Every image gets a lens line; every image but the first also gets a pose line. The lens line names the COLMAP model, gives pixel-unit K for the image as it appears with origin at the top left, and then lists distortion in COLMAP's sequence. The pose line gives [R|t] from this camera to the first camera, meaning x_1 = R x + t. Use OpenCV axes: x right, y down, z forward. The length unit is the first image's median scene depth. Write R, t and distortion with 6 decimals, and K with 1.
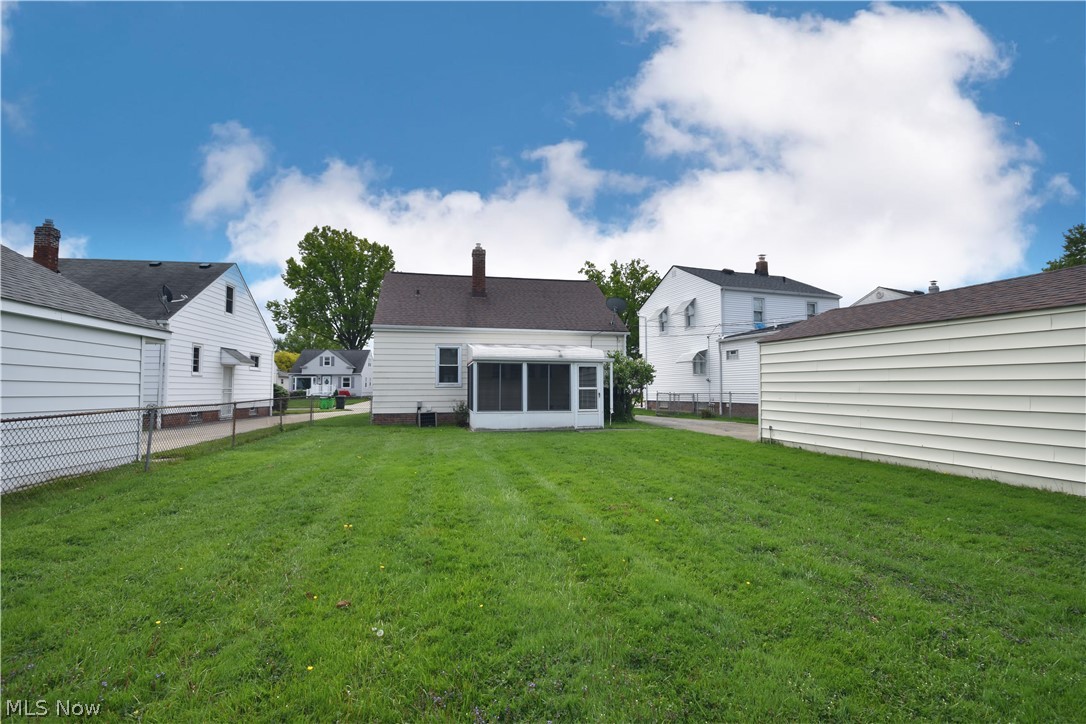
lens RADIAL K [[483.6, 0, 547.1], [0, 483.6, 367.9], [0, 0, 1]] dist [0.013020, -0.012617]
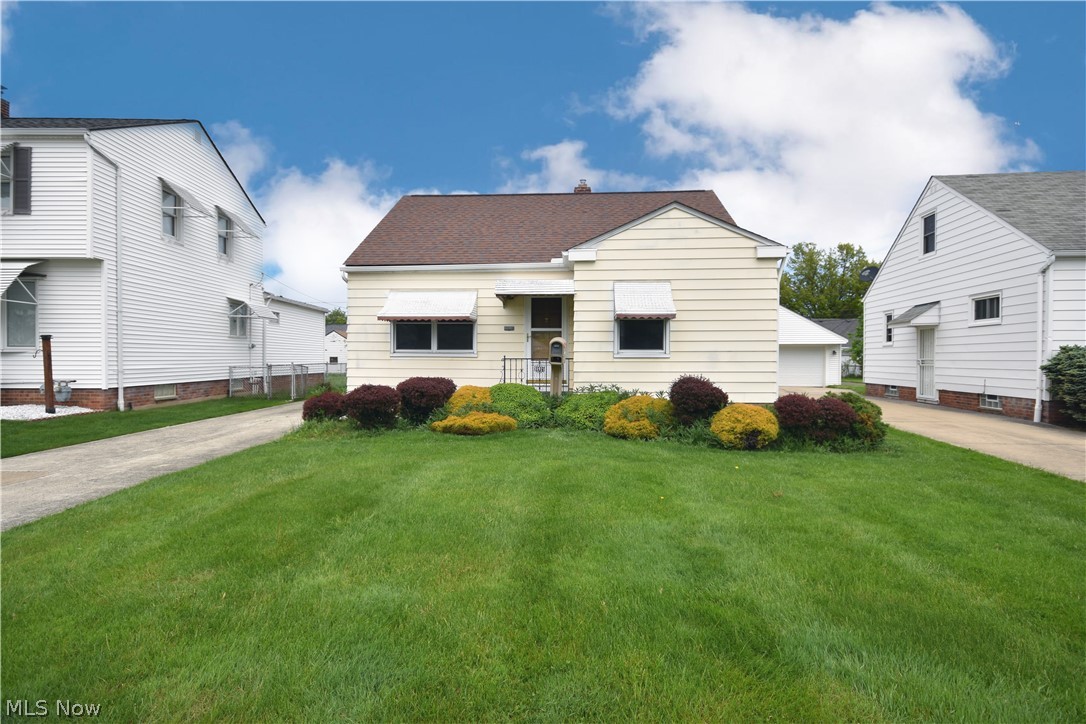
lens RADIAL K [[512.9, 0, 543.0], [0, 512.9, 362.0], [0, 0, 1]] dist [-0.000125, -0.000007]
pose [[-0.949277, -0.003278, 0.314424, -0.483701], [-0.015519, 0.999216, -0.036433, 0.110675], [-0.314058, -0.039465, -0.948583, 2.542386]]
